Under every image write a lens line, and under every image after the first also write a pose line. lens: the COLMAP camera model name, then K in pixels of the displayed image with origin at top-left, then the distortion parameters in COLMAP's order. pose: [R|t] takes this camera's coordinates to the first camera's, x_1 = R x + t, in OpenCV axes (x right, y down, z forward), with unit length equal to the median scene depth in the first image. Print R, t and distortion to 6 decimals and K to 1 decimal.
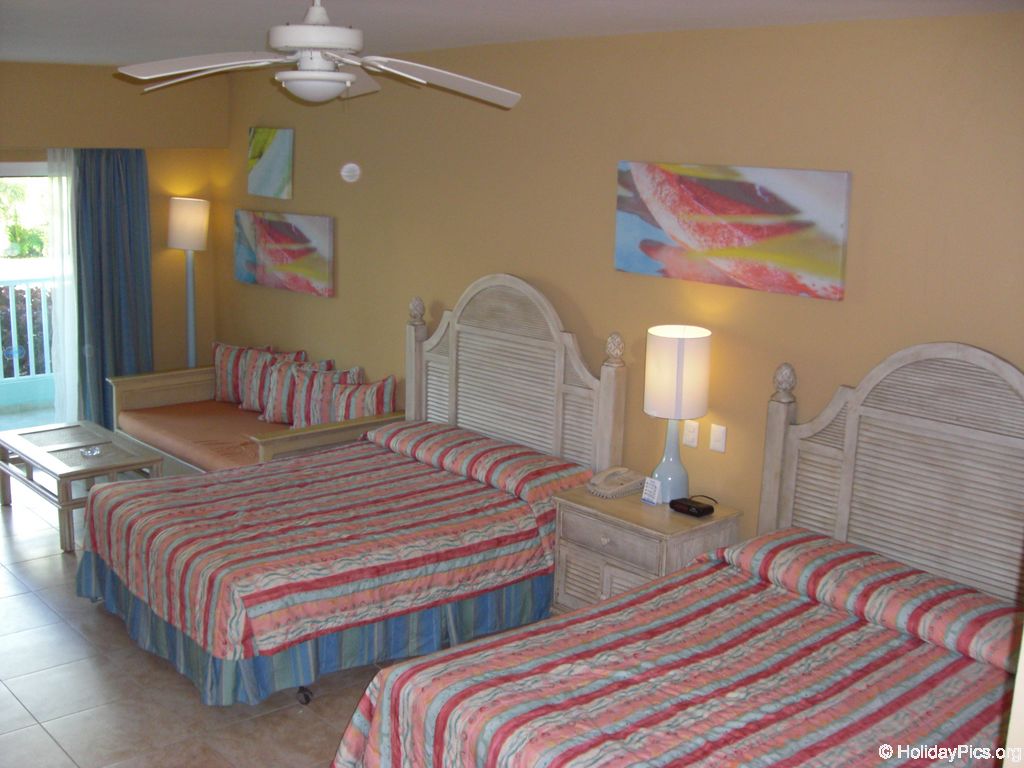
lens RADIAL K [[1139.4, 0, 512.0], [0, 1139.4, 384.0], [0, 0, 1]] dist [-0.228684, 0.309596]
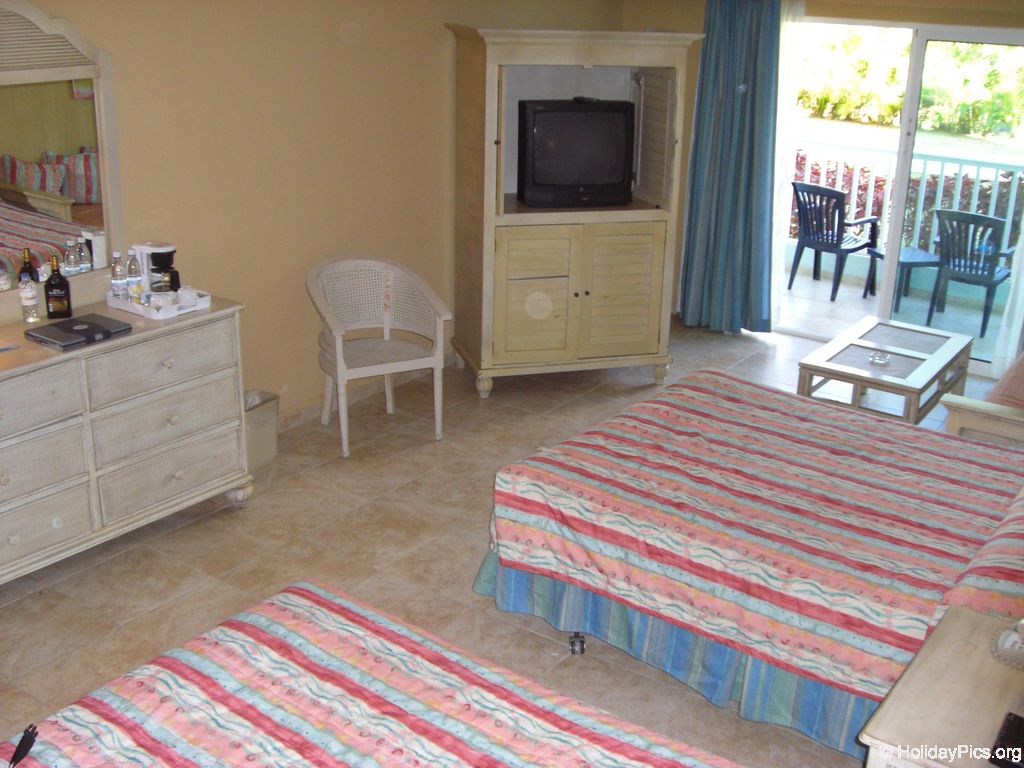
lens RADIAL K [[1141.8, 0, 517.5], [0, 1141.8, 385.5], [0, 0, 1]] dist [-0.239745, 0.267549]
pose [[0.214430, 0.309416, -0.926435, 0.514660], [-0.221742, 0.939153, 0.262340, -0.117173], [0.951236, 0.149176, 0.269993, 0.654109]]
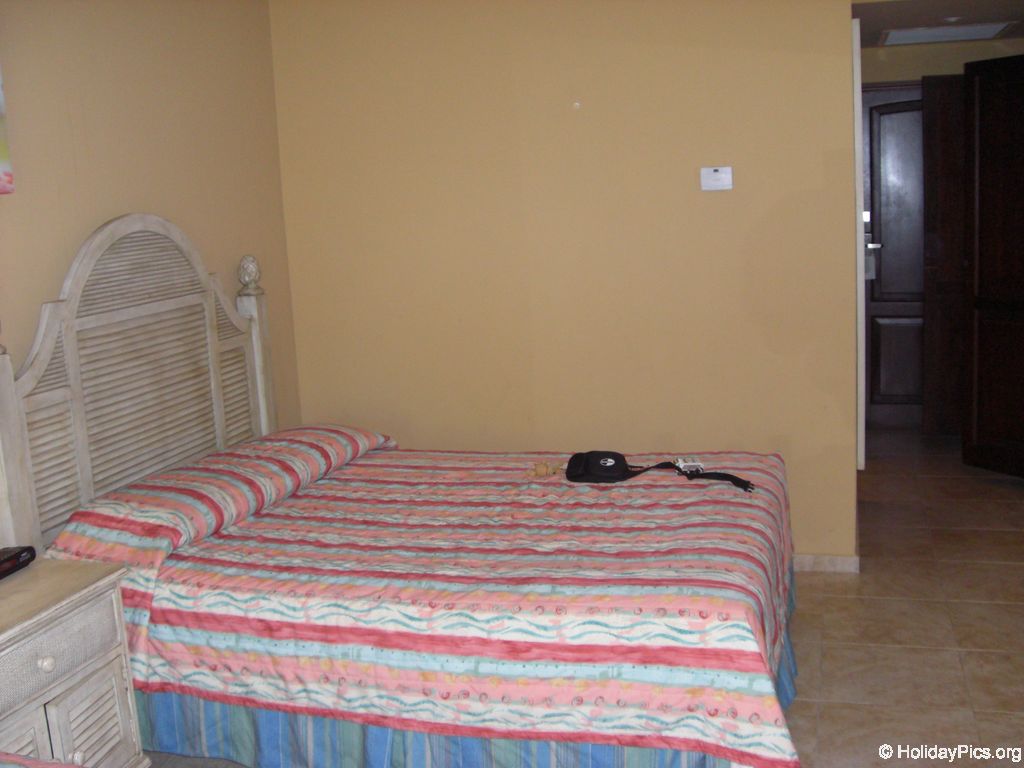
lens RADIAL K [[1128.8, 0, 486.4], [0, 1128.8, 412.6], [0, 0, 1]] dist [-0.260868, 0.328386]
pose [[-0.508637, -0.163416, 0.845330, -0.434309], [0.218925, 0.925005, 0.310545, -0.083911], [-0.832682, 0.343019, -0.434716, 0.997106]]
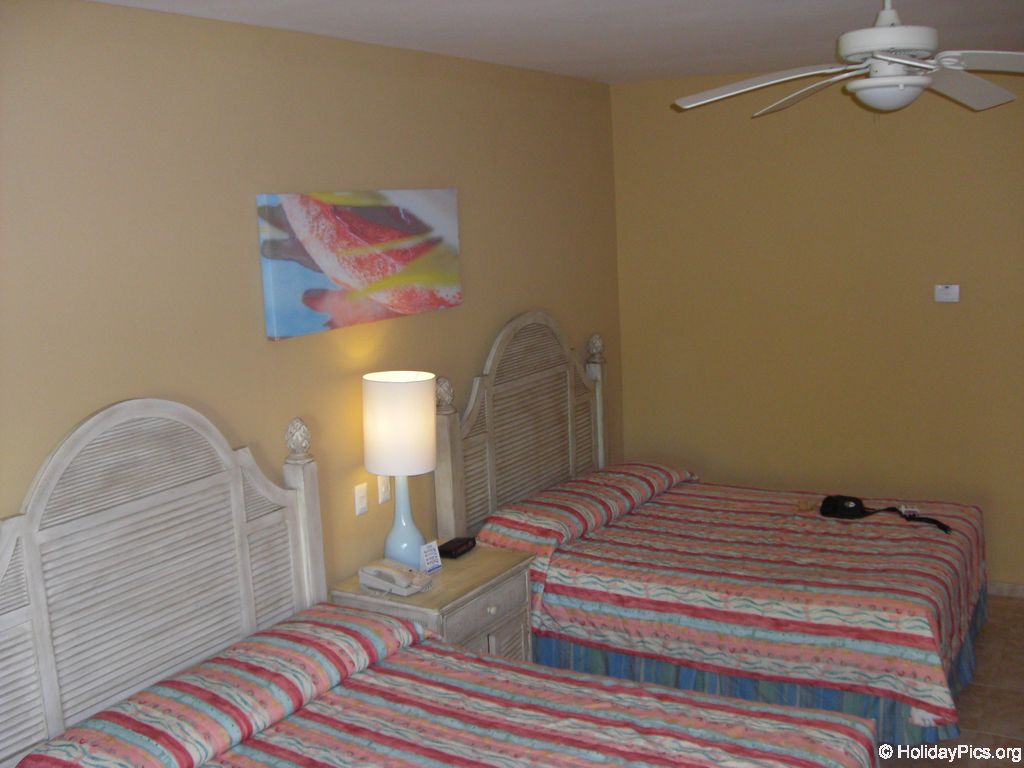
lens RADIAL K [[1139.4, 0, 512.0], [0, 1139.4, 384.0], [0, 0, 1]] dist [-0.228684, 0.309596]
pose [[-0.312595, -0.165721, 0.935319, -0.714702], [0.223959, 0.944045, 0.242117, -0.236975], [-0.923107, 0.285158, -0.257989, 1.149697]]
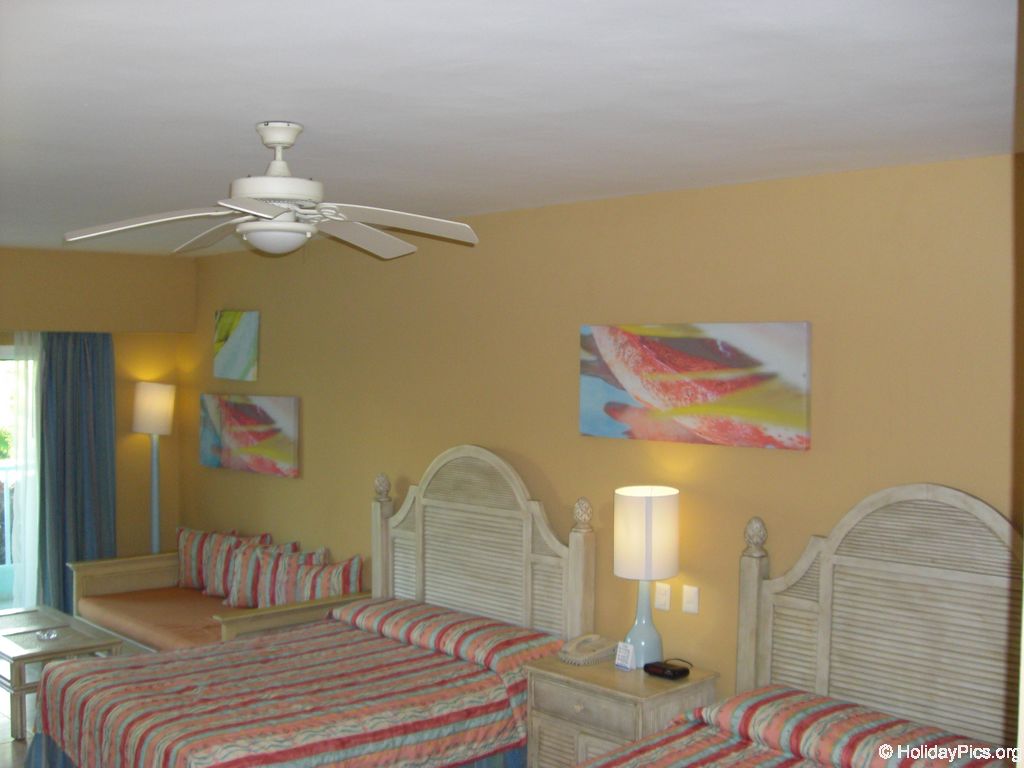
lens RADIAL K [[1139.5, 0, 508.4], [0, 1139.5, 386.8], [0, 0, 1]] dist [-0.229681, 0.291587]
pose [[0.999501, -0.019932, 0.024522, 0.004466], [0.023992, 0.983680, -0.178322, 0.037855], [-0.020567, 0.178822, 0.983667, 0.013422]]
